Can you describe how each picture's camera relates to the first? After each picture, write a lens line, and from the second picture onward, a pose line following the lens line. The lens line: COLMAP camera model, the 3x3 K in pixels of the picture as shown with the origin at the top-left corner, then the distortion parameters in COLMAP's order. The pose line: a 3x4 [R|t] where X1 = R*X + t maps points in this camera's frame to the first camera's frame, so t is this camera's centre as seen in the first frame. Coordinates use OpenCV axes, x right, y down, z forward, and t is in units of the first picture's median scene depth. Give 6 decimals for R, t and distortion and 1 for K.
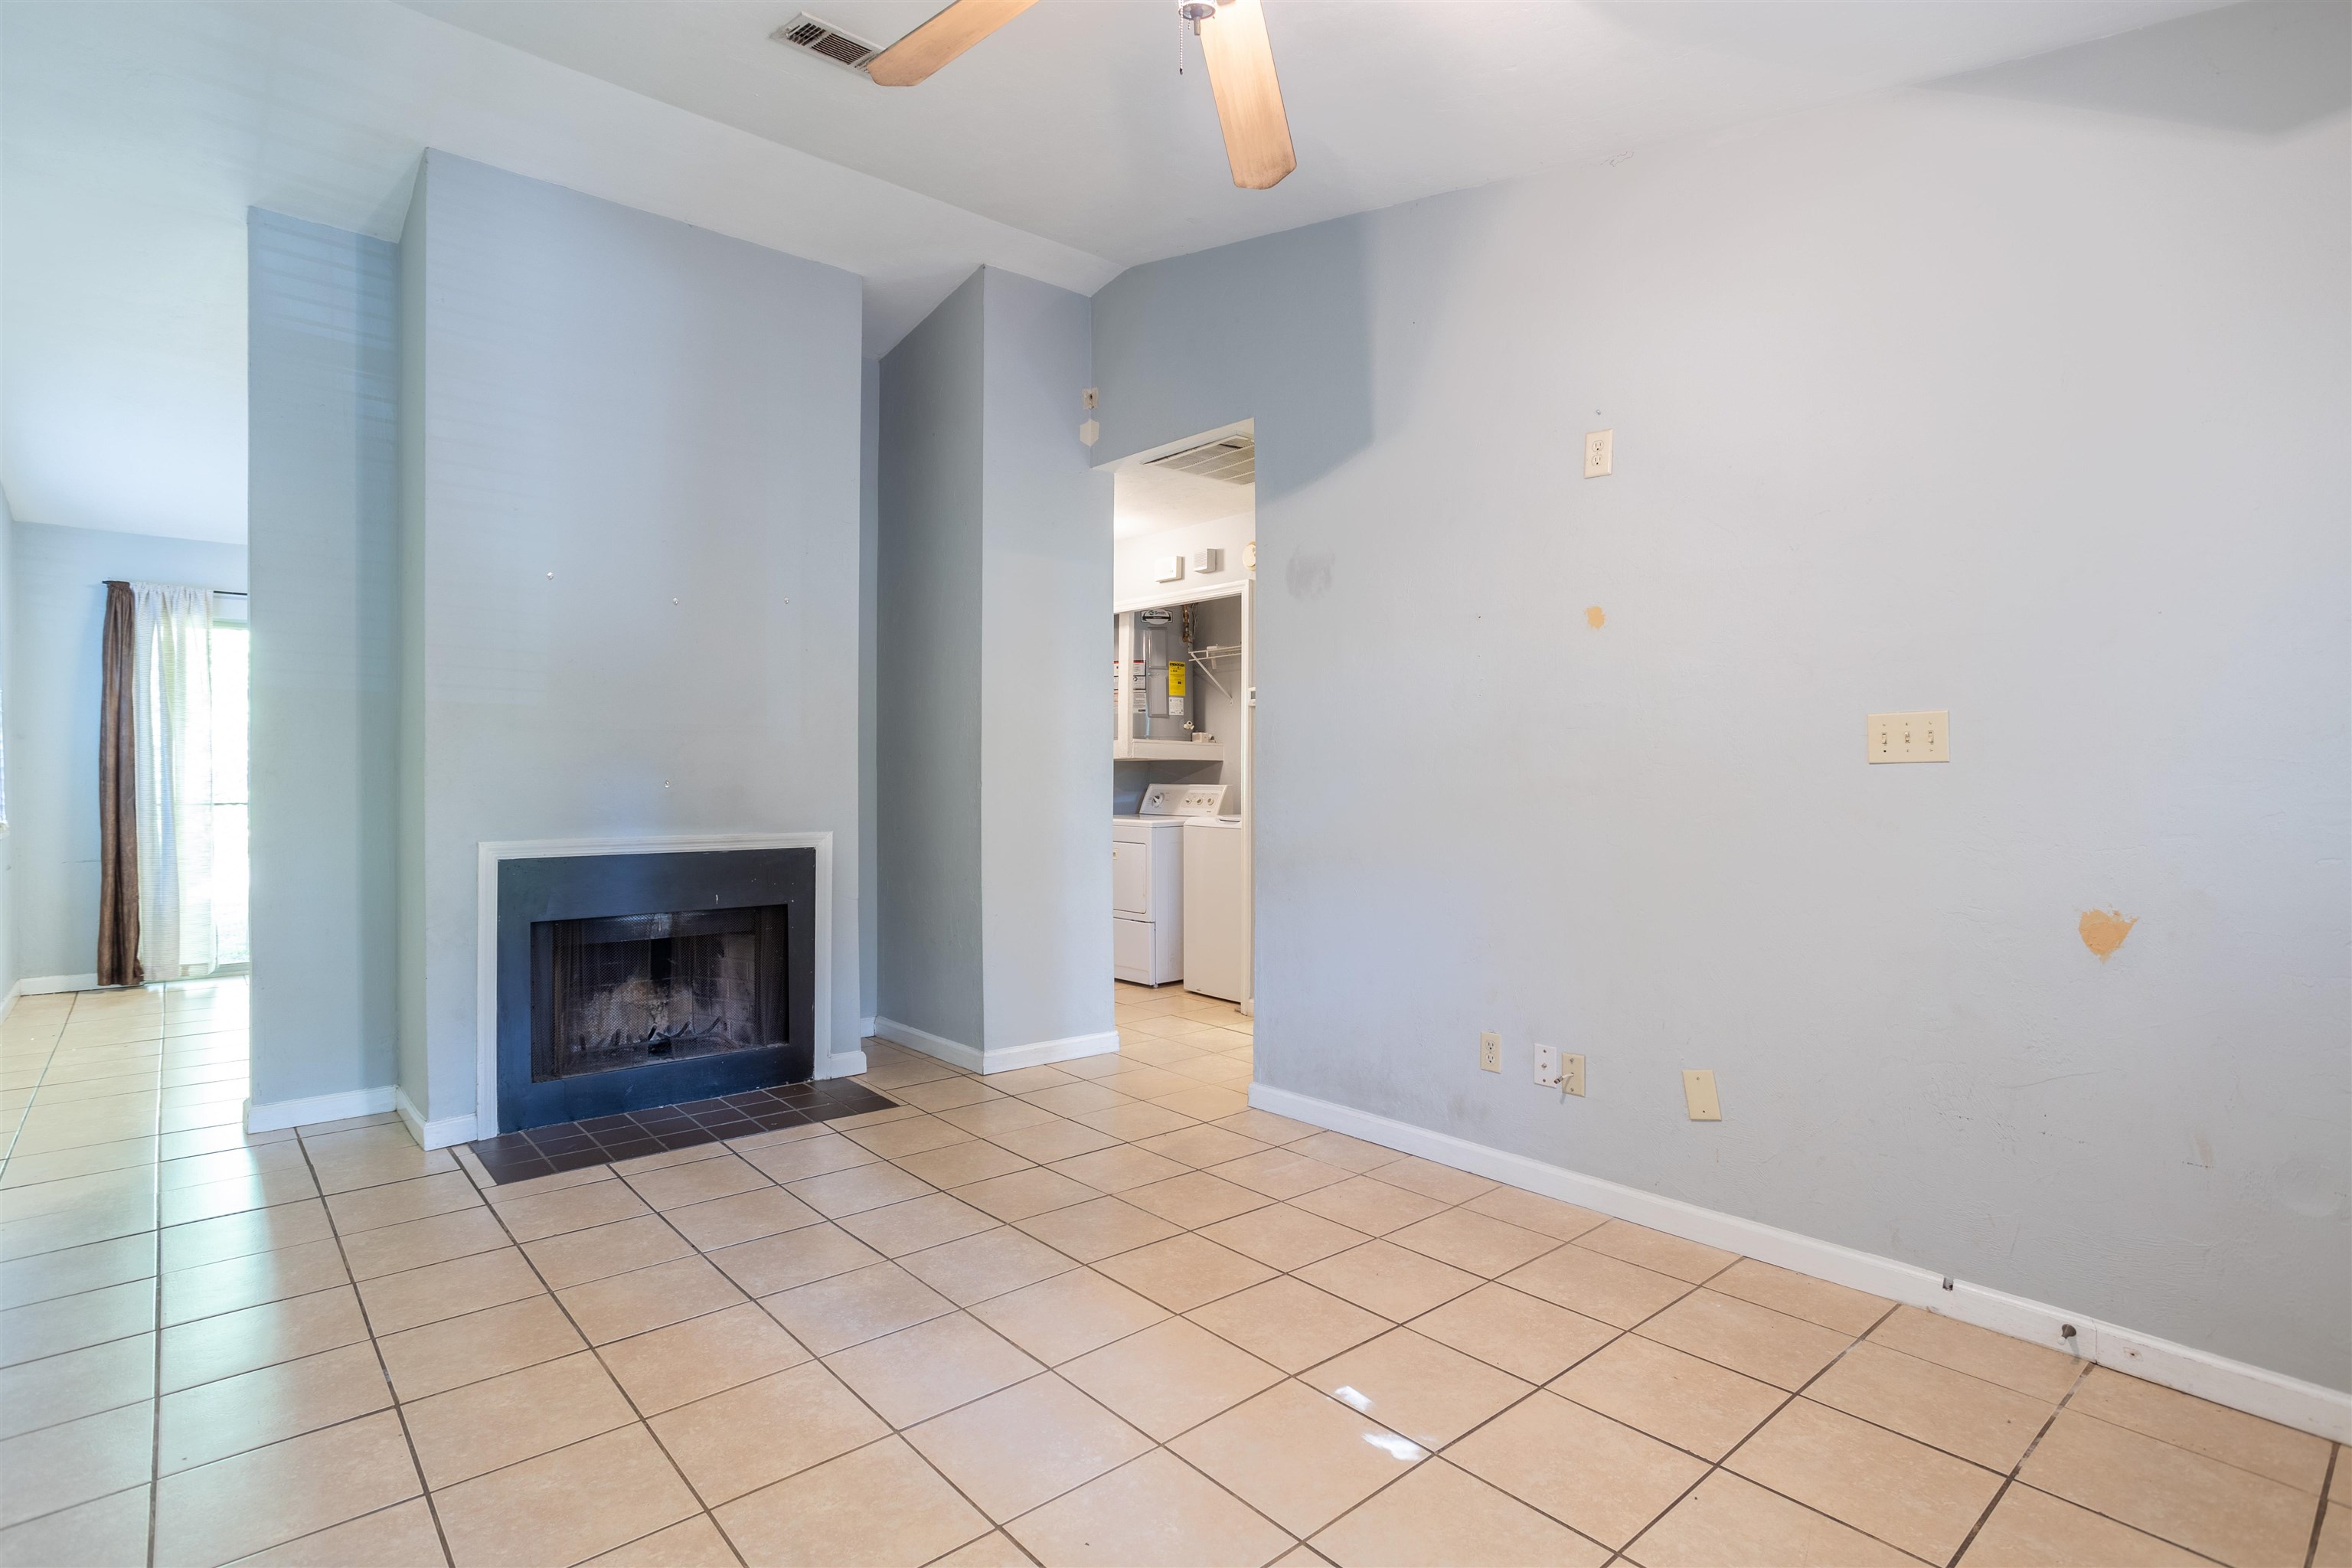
lens RADIAL K [[1173.5, 0, 1174.7], [0, 1173.5, 776.8], [0, 0, 1]] dist [-0.057185, 0.035386]
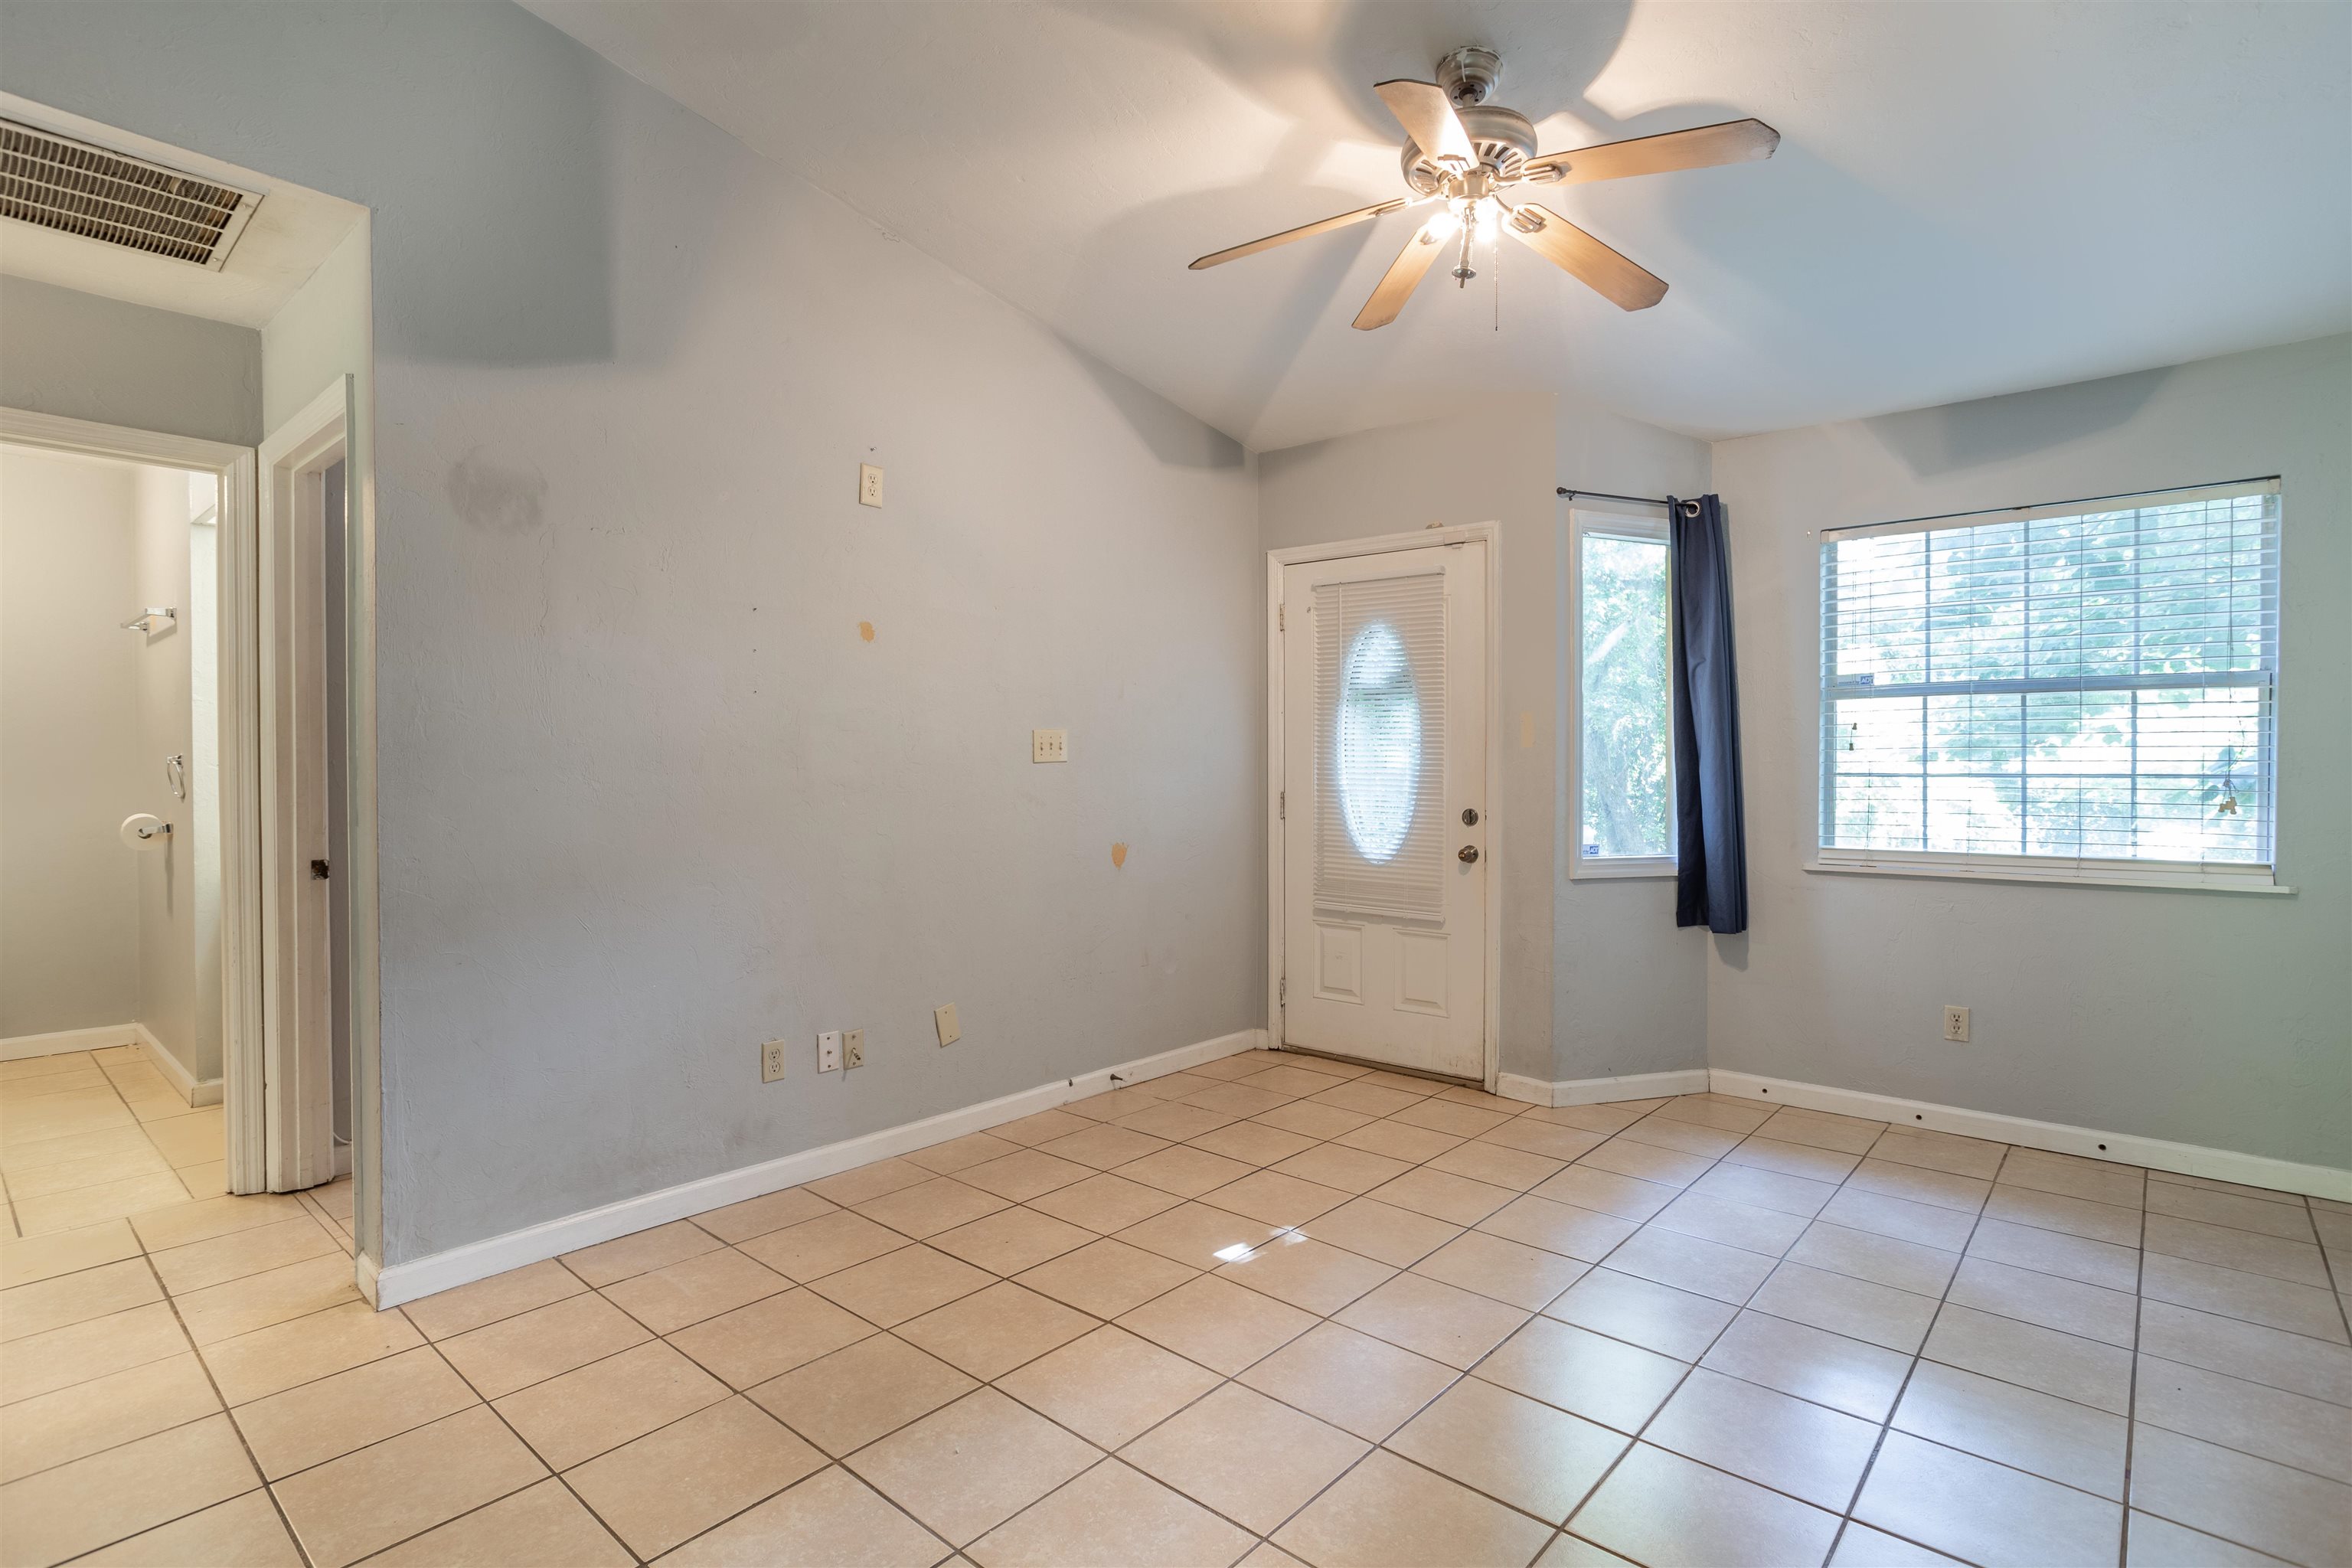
lens RADIAL K [[1173.5, 0, 1174.7], [0, 1173.5, 776.8], [0, 0, 1]] dist [-0.057185, 0.035386]
pose [[-0.130975, -0.017456, 0.991232, -0.670747], [0.008451, 0.999789, 0.018724, -0.014436], [-0.991350, 0.010830, -0.130800, 0.731196]]
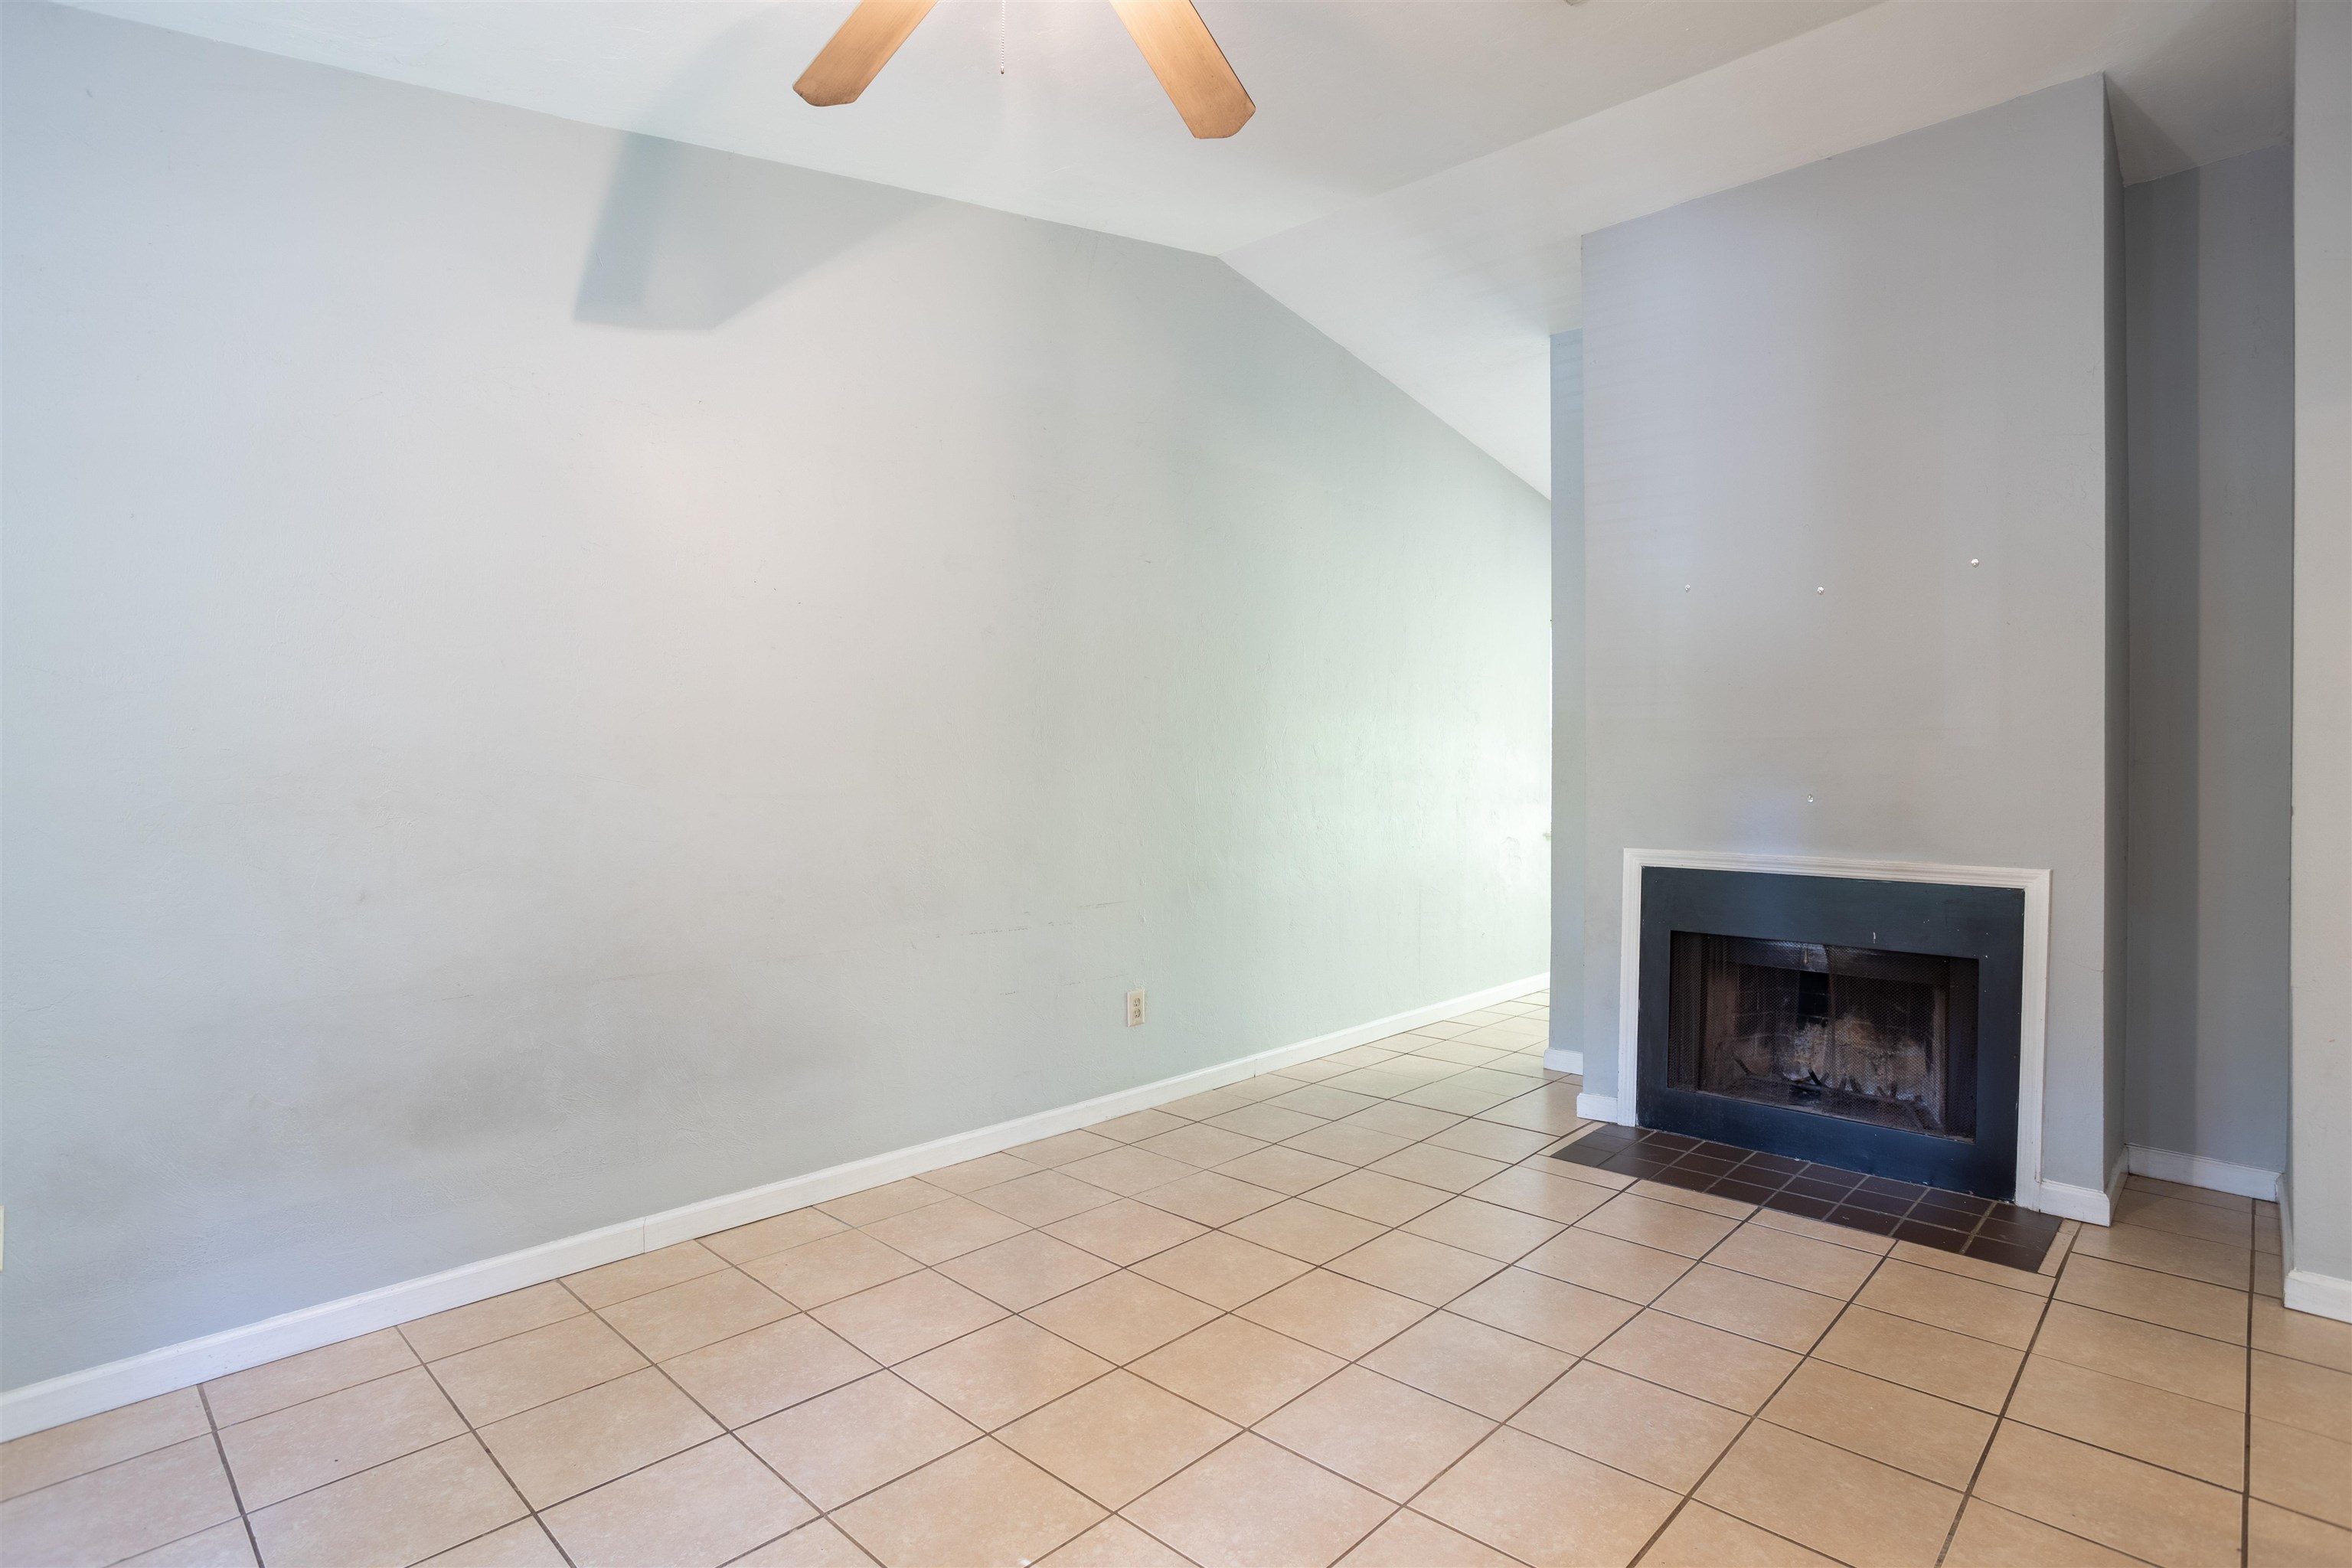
lens RADIAL K [[1173.5, 0, 1174.7], [0, 1173.5, 776.8], [0, 0, 1]] dist [-0.057185, 0.035386]
pose [[0.084216, -0.000168, -0.996447, 0.435647], [-0.012172, 0.999925, -0.001197, -0.003637], [0.996373, 0.012230, 0.084208, 0.477459]]
